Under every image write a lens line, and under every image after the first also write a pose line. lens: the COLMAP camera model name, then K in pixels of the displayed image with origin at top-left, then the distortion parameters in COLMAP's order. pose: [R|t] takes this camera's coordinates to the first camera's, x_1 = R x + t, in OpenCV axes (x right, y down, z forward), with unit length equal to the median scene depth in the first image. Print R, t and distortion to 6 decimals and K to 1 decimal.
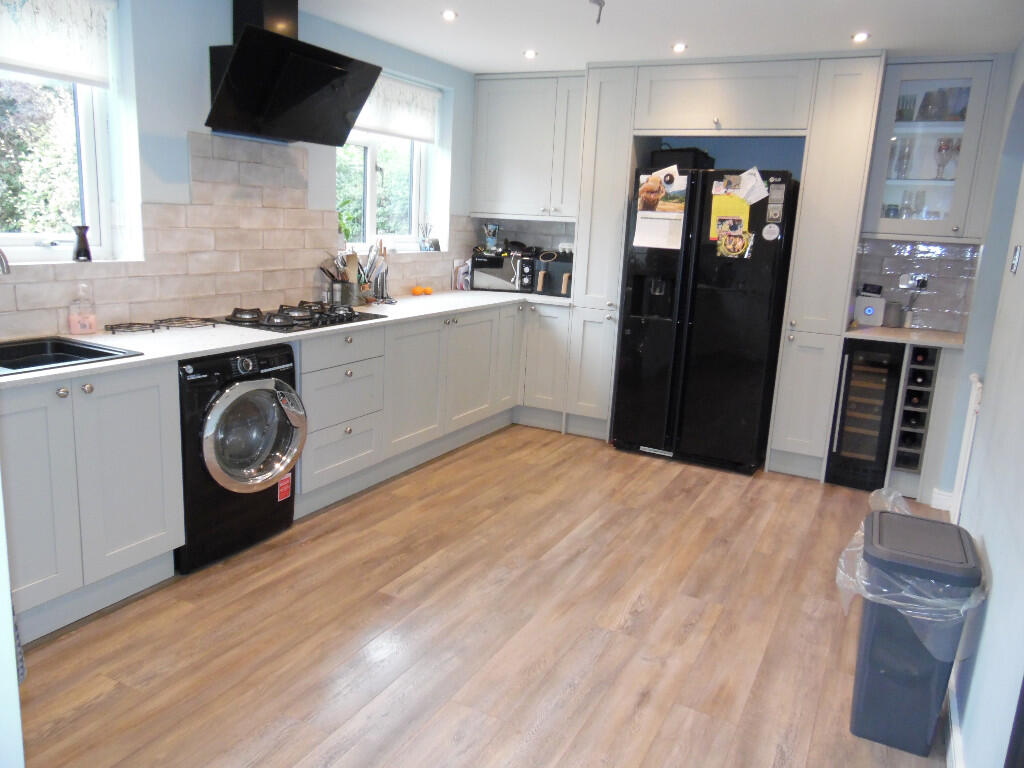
lens RADIAL K [[777.4, 0, 517.6], [0, 777.4, 379.3], [0, 0, 1]] dist [-0.026076, 0.046225]
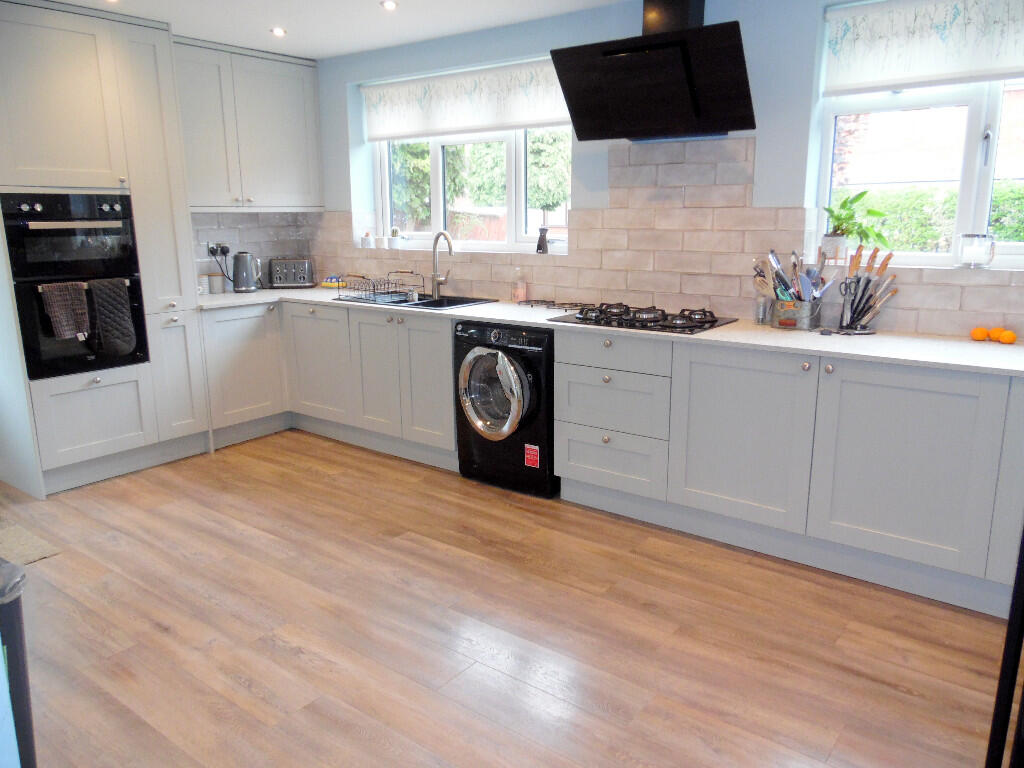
lens RADIAL K [[777.4, 0, 514.3], [0, 777.4, 378.9], [0, 0, 1]] dist [-0.026076, 0.046225]
pose [[-0.191395, 0.156269, -0.968993, 0.766623], [-0.206063, 0.958844, 0.195334, -0.179693], [0.959638, 0.237060, -0.151317, 1.102742]]
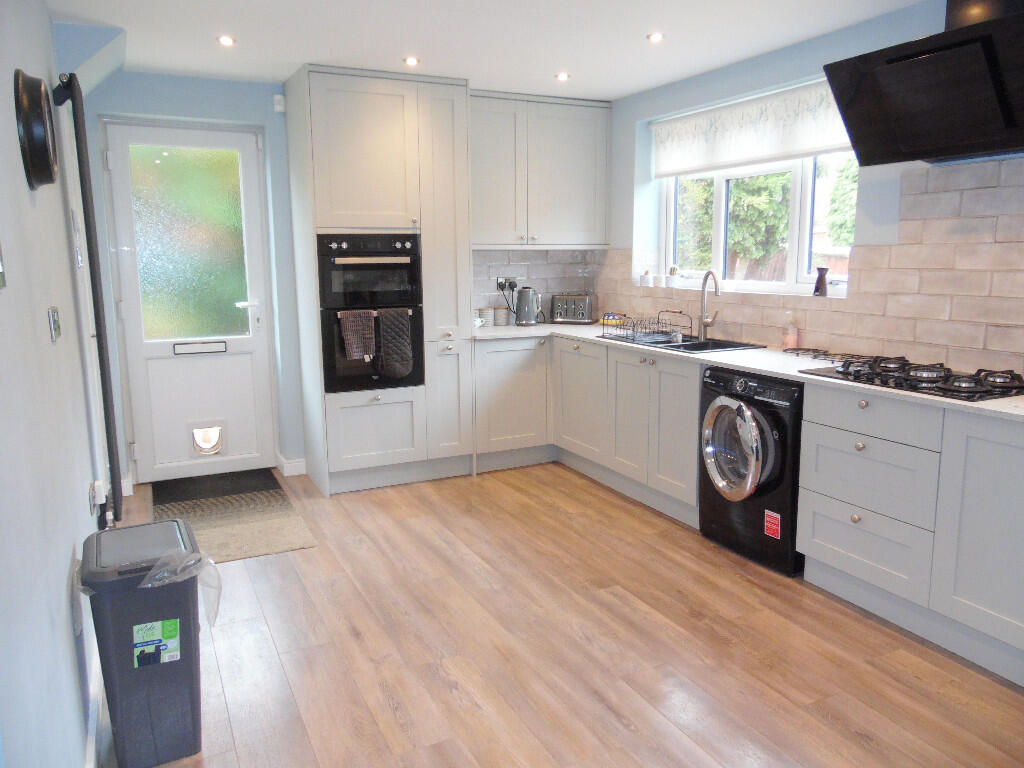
lens RADIAL K [[777.4, 0, 505.5], [0, 777.4, 376.6], [0, 0, 1]] dist [-0.026076, 0.046225]
pose [[-0.608449, 0.075482, -0.789995, 0.657809], [-0.188667, 0.953167, 0.236383, -0.205202], [0.770840, 0.292873, -0.565713, 1.221237]]
